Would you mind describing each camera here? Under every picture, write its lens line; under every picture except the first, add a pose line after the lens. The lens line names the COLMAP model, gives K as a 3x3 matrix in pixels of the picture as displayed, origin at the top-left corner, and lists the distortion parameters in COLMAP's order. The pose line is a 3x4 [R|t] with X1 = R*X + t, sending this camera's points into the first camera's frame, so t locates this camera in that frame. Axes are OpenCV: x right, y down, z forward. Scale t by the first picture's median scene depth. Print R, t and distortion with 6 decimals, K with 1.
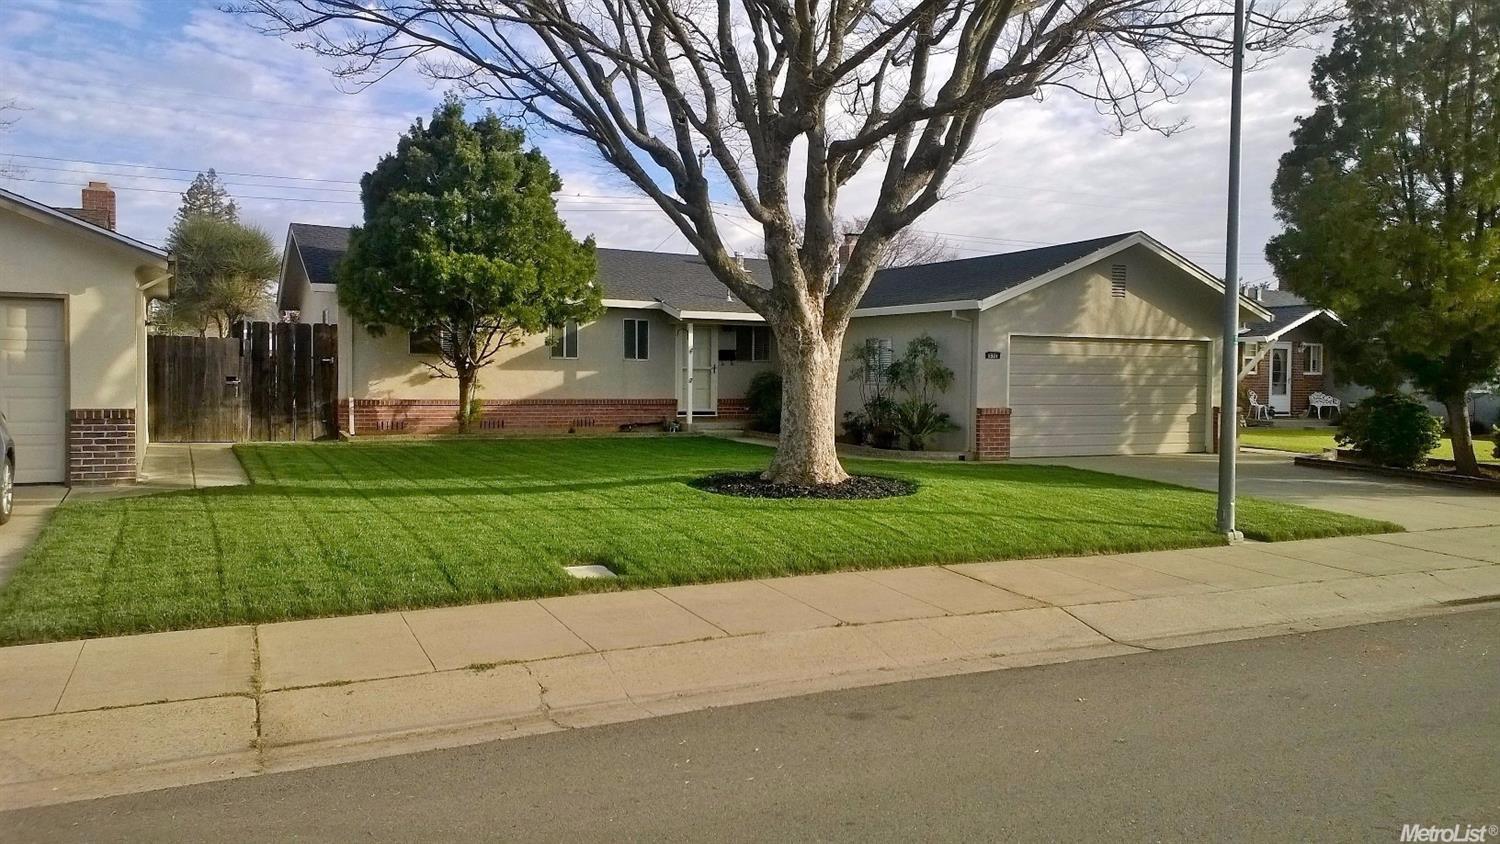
lens RADIAL K [[1131.3, 0, 755.2], [0, 1131.3, 435.1], [0, 0, 1]] dist [0.103384, -0.017357]
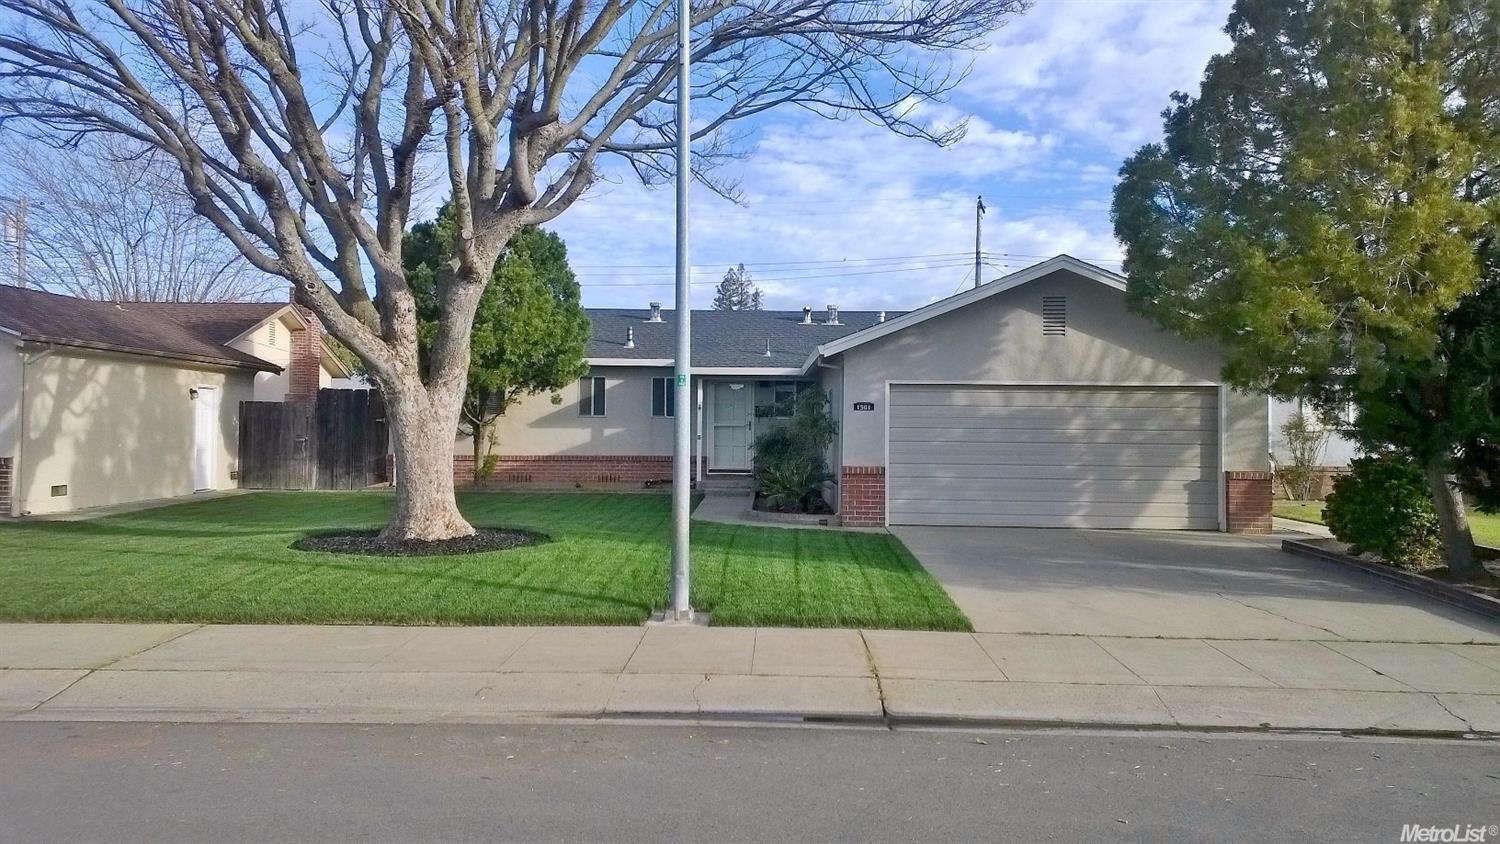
lens RADIAL K [[1131.3, 0, 766.9], [0, 1131.3, 462.7], [0, 0, 1]] dist [0.103384, -0.017357]
pose [[0.891851, 0.010235, -0.452213, 0.480523], [-0.026294, 0.999226, -0.029242, 0.000410], [0.451564, 0.037971, 0.891430, 0.169648]]
